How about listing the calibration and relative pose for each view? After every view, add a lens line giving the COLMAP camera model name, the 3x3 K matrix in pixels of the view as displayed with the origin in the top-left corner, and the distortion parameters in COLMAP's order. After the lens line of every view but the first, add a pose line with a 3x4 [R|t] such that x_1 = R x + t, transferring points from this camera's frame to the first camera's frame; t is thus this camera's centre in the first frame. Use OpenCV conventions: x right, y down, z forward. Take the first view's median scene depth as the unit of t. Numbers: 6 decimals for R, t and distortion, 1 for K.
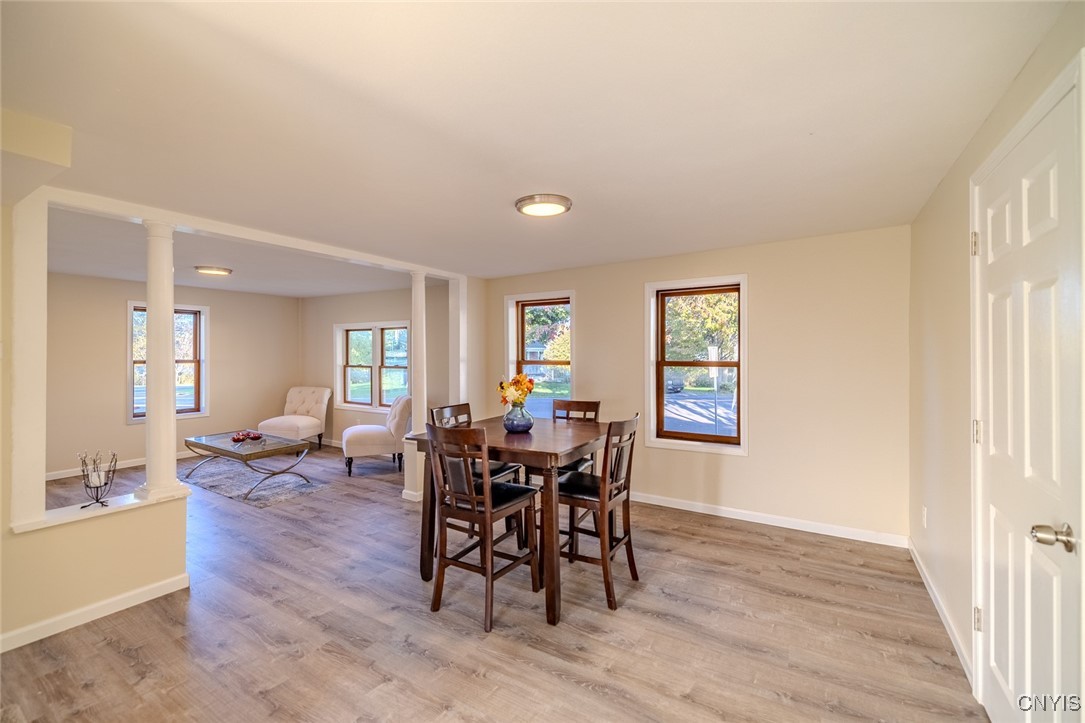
lens RADIAL K [[459.6, 0, 540.6], [0, 459.6, 356.6], [0, 0, 1]] dist [-0.004461, -0.000166]
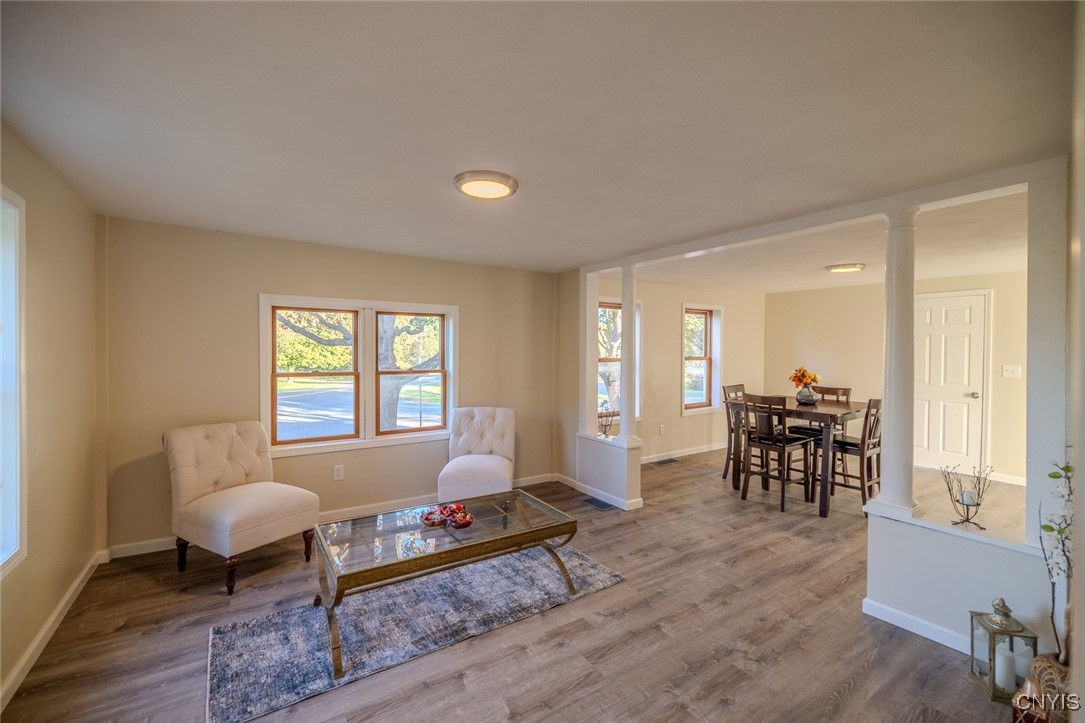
lens RADIAL K [[459.6, 0, 541.6], [0, 459.6, 355.8], [0, 0, 1]] dist [-0.004461, -0.000166]
pose [[0.417152, -0.014433, 0.908722, -1.315717], [0.005567, 0.999896, 0.013325, -0.011069], [-0.908820, -0.000499, 0.417188, 0.857742]]
